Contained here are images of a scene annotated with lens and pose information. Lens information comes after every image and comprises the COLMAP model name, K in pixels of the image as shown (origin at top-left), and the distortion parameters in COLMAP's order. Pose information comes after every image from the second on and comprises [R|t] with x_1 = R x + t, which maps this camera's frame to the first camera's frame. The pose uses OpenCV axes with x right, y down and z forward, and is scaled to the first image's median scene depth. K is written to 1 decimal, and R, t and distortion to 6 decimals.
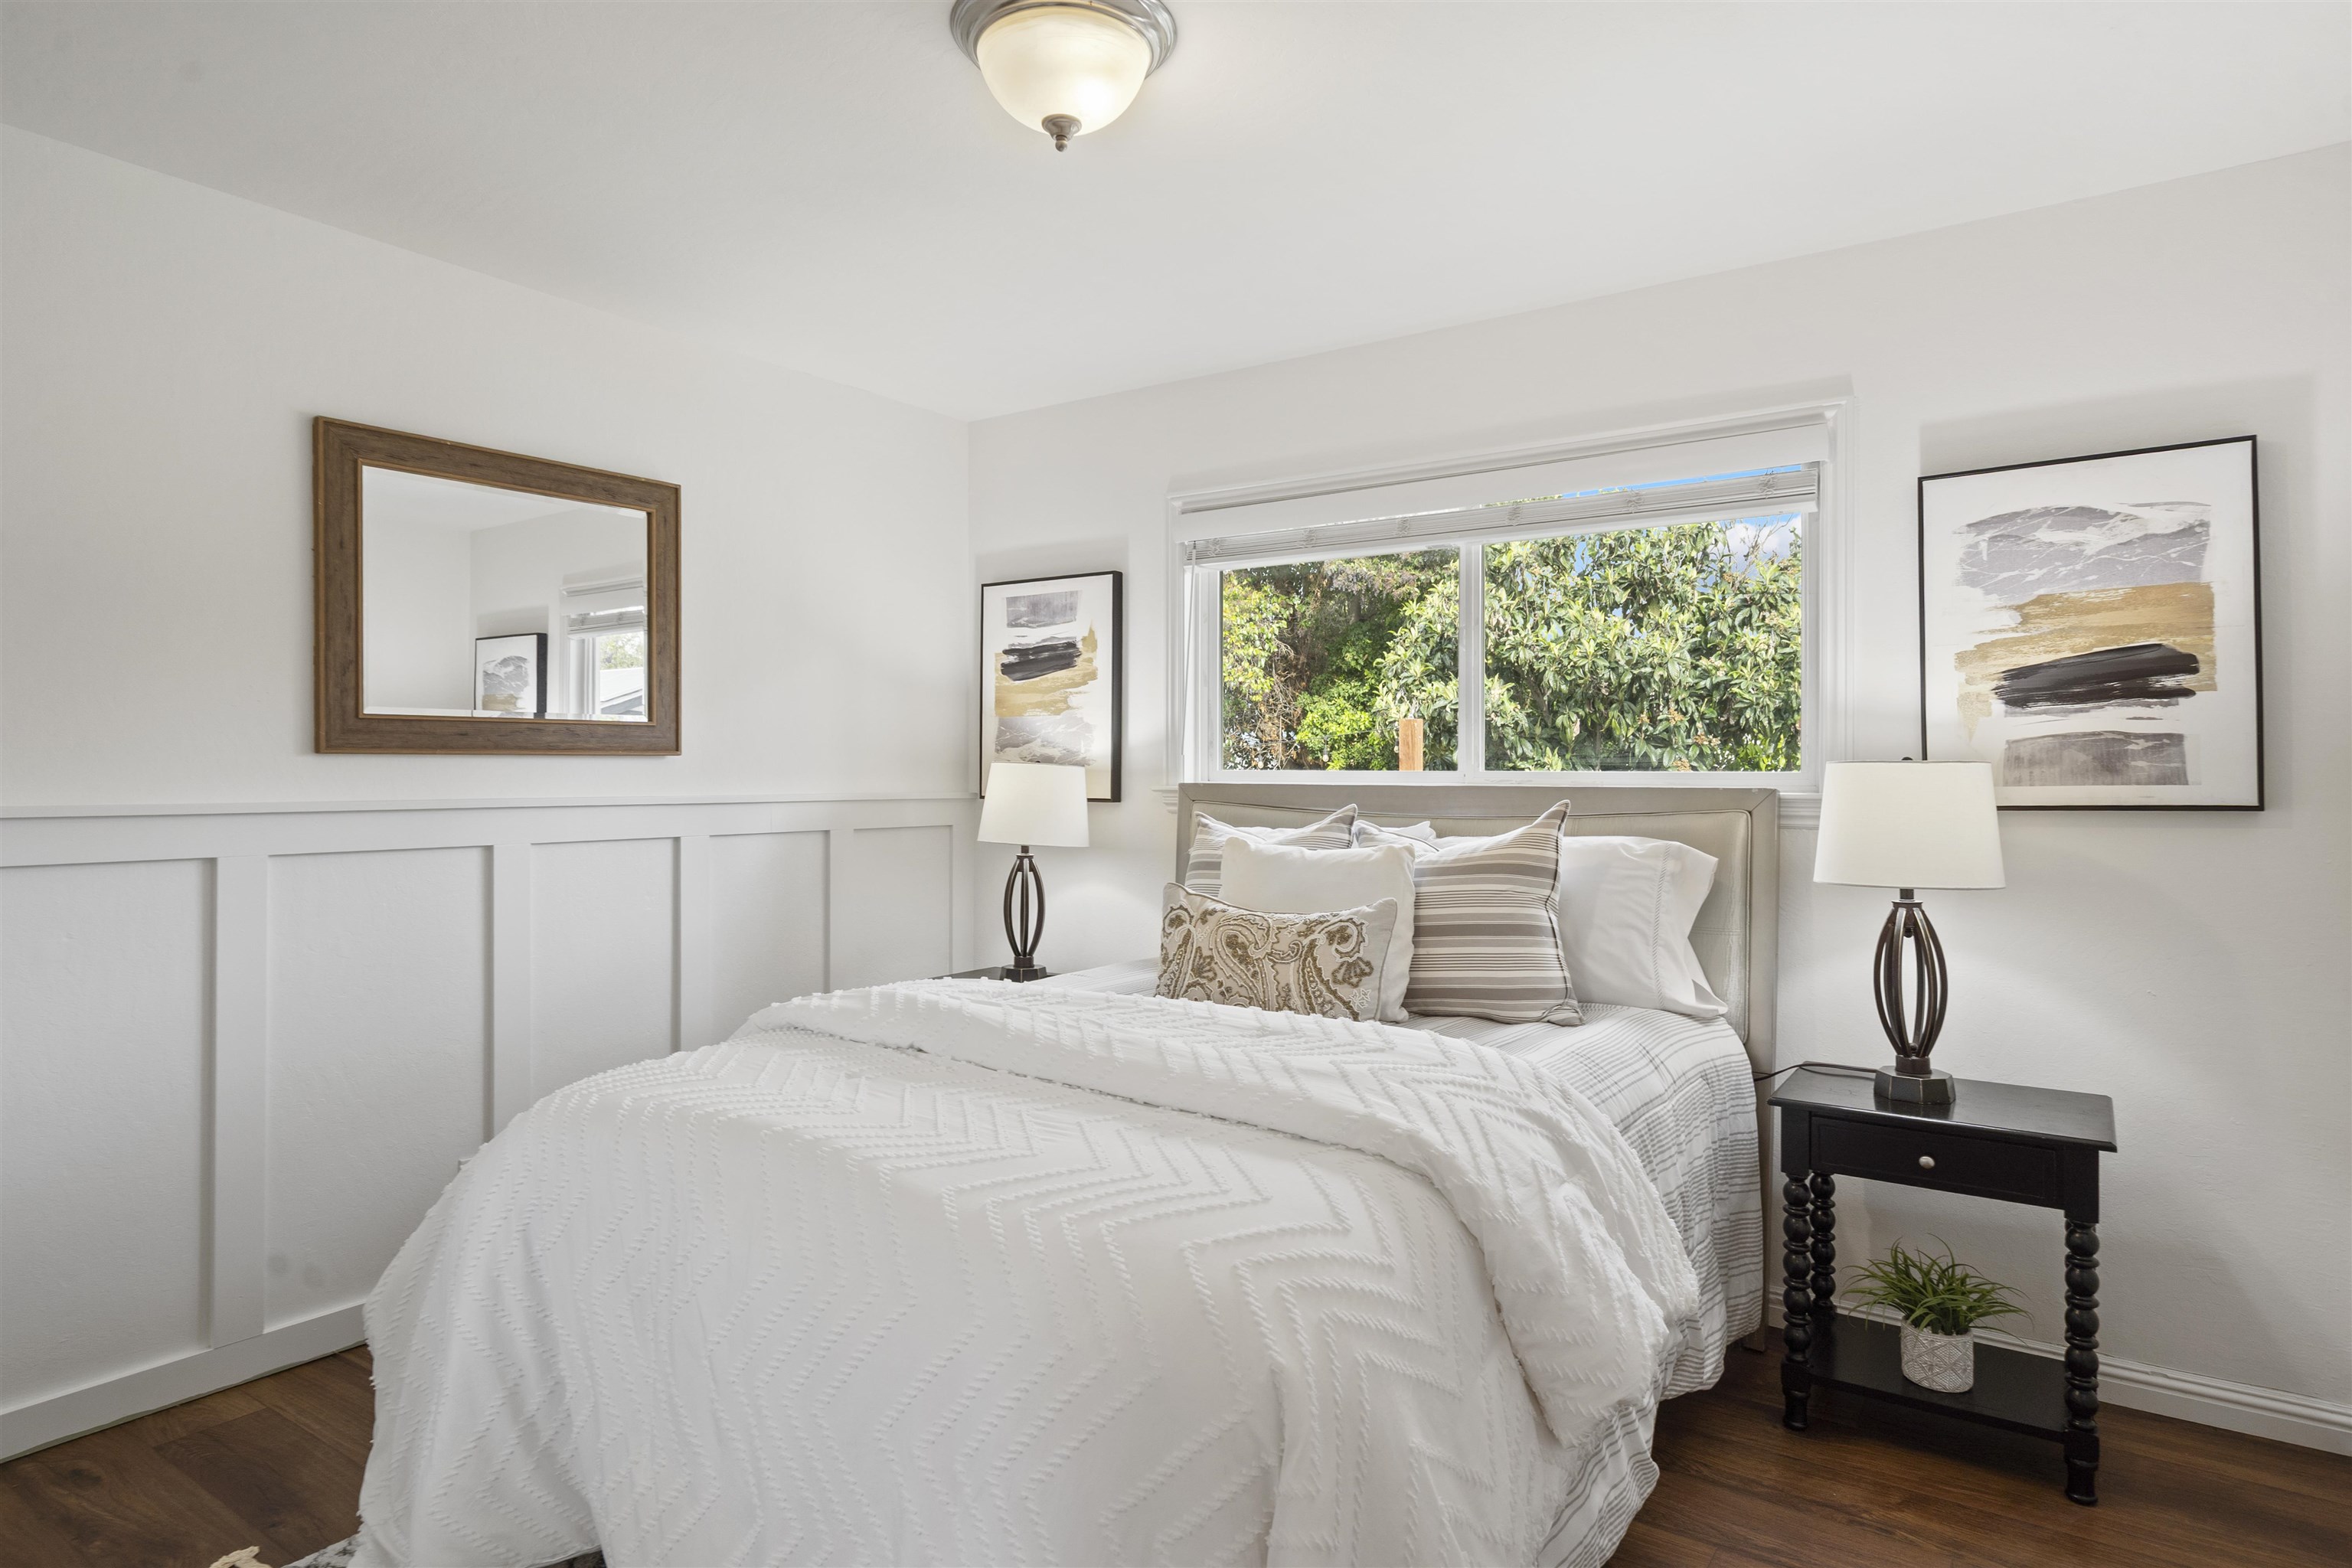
lens RADIAL K [[1337.3, 0, 1176.0], [0, 1337.3, 784.0], [0, 0, 1]] dist [-0.000842, -0.000140]
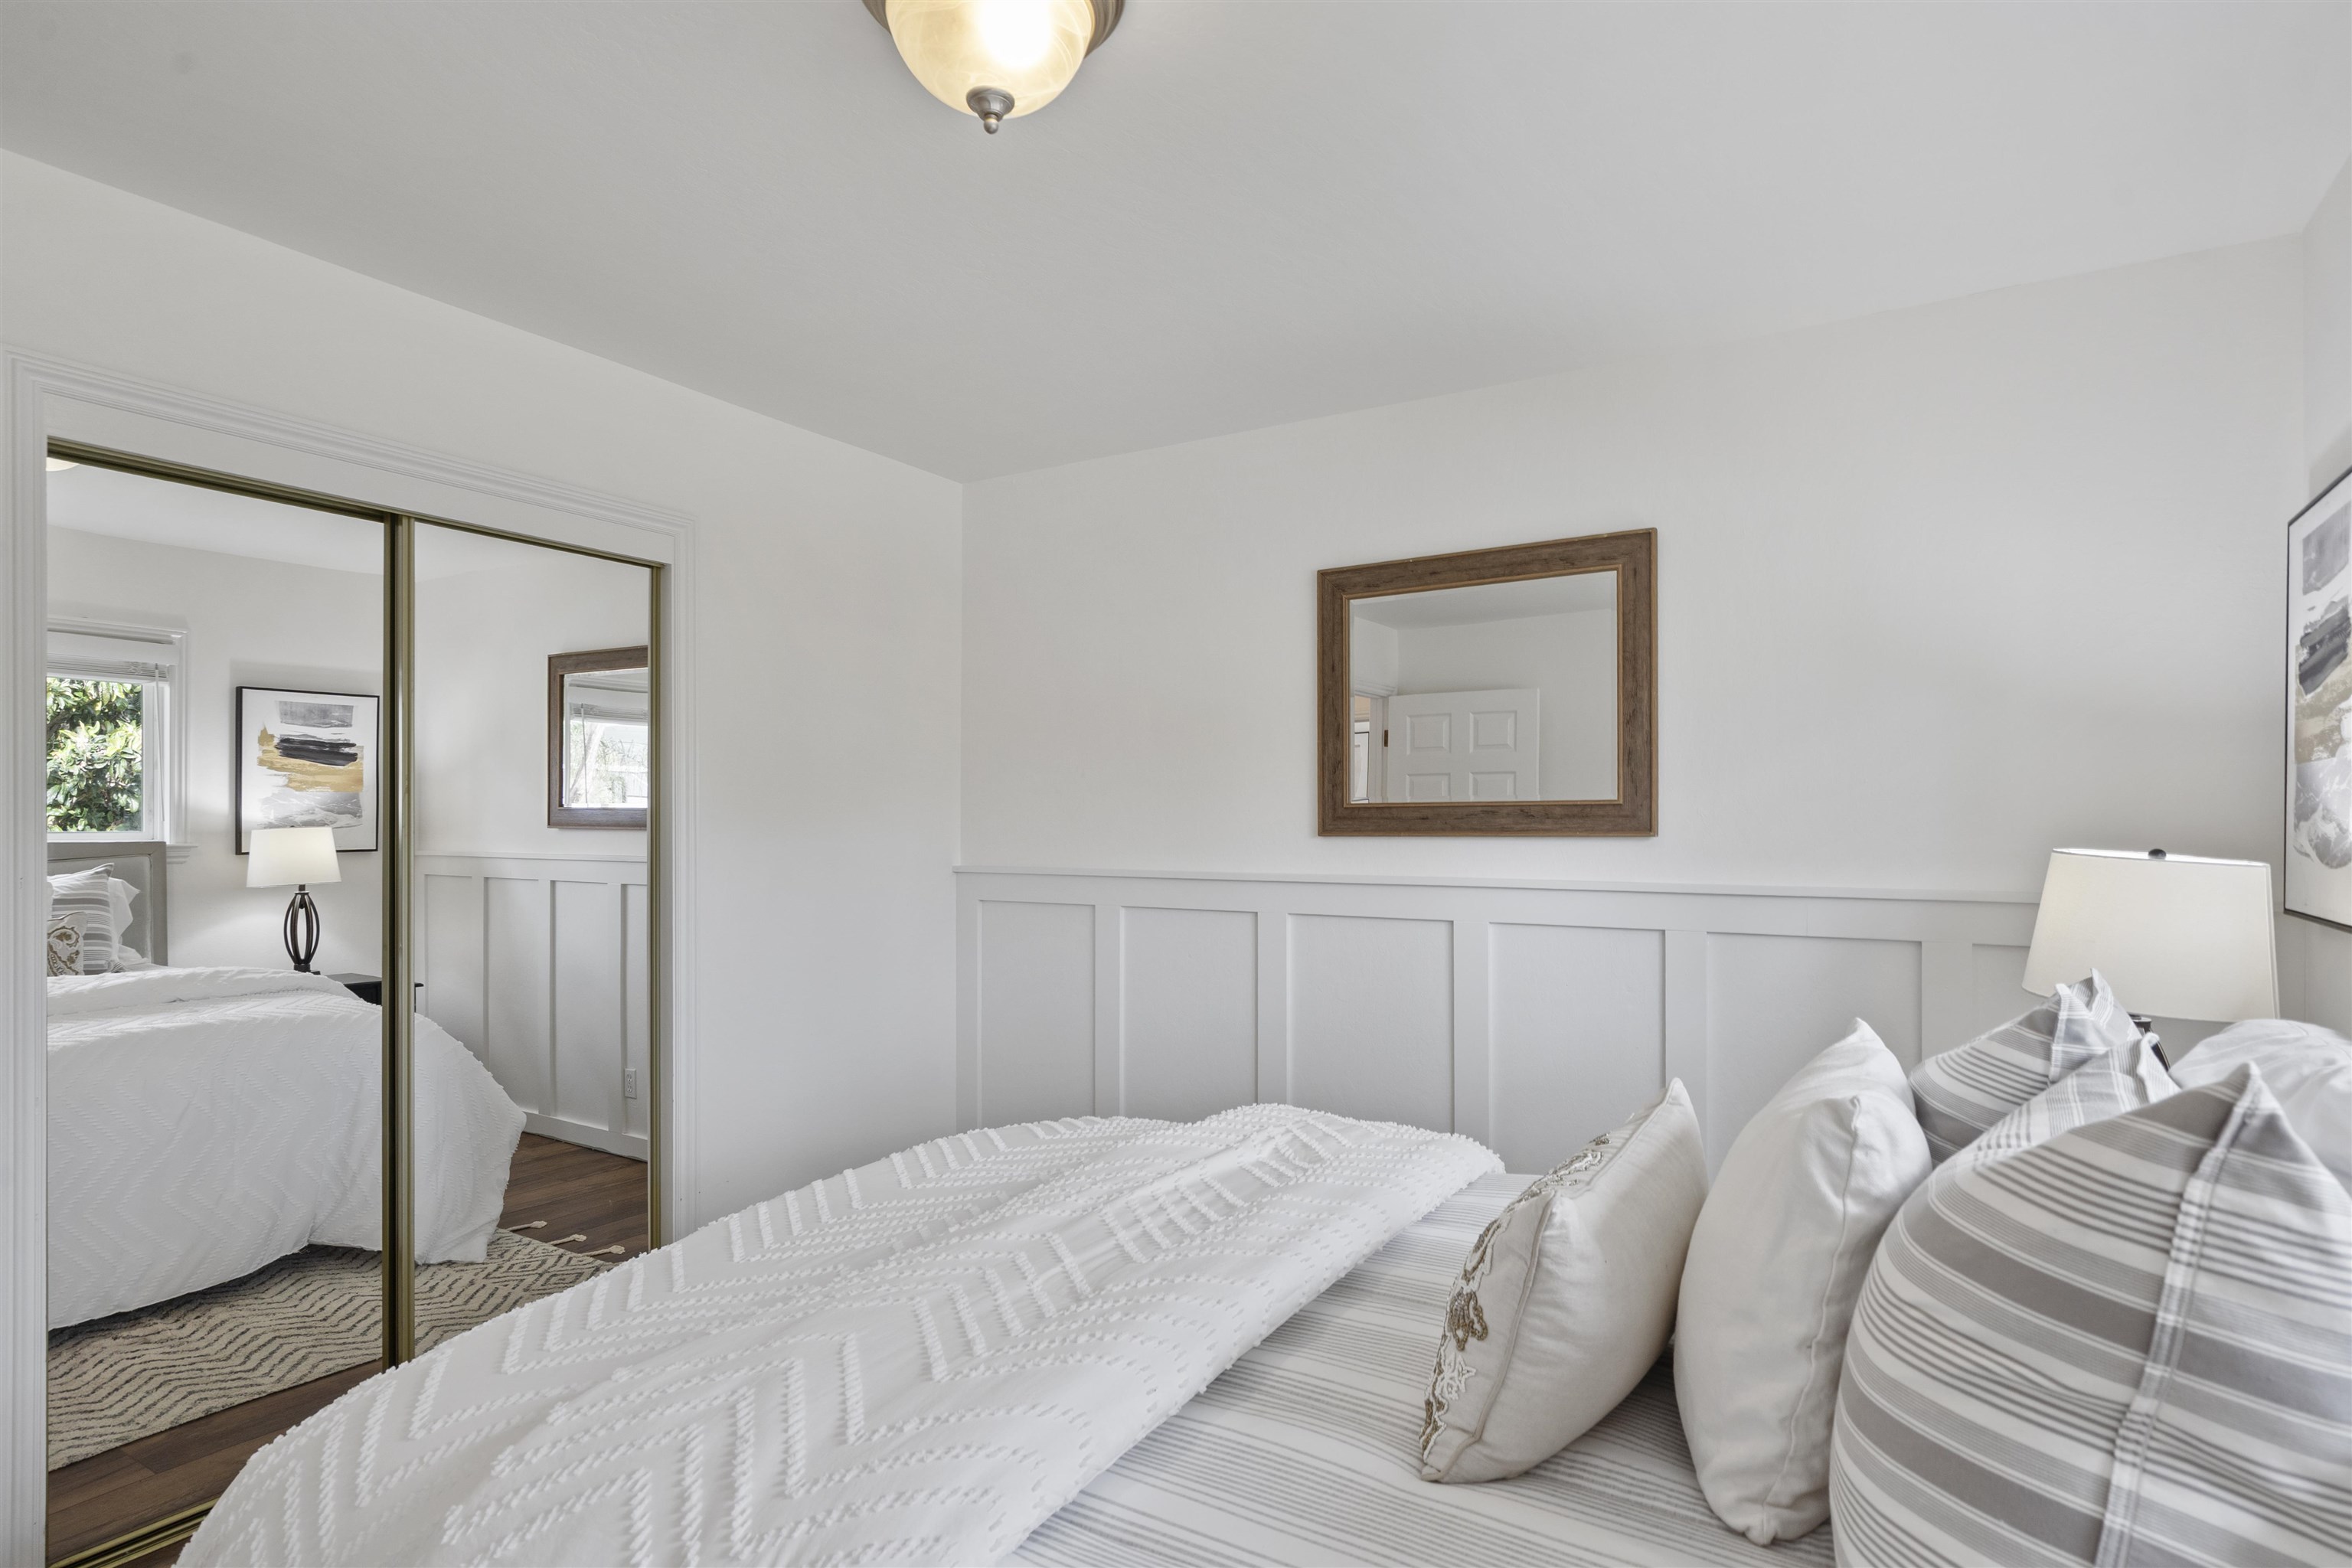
lens RADIAL K [[1249.7, 0, 1177.5], [0, 1249.7, 815.3], [0, 0, 1]] dist [0.004270, 0.001492]
pose [[0.049943, -0.006608, -0.998730, 0.500659], [-0.010547, 0.999919, -0.007143, -0.030478], [0.998696, 0.010890, 0.049869, 0.757006]]
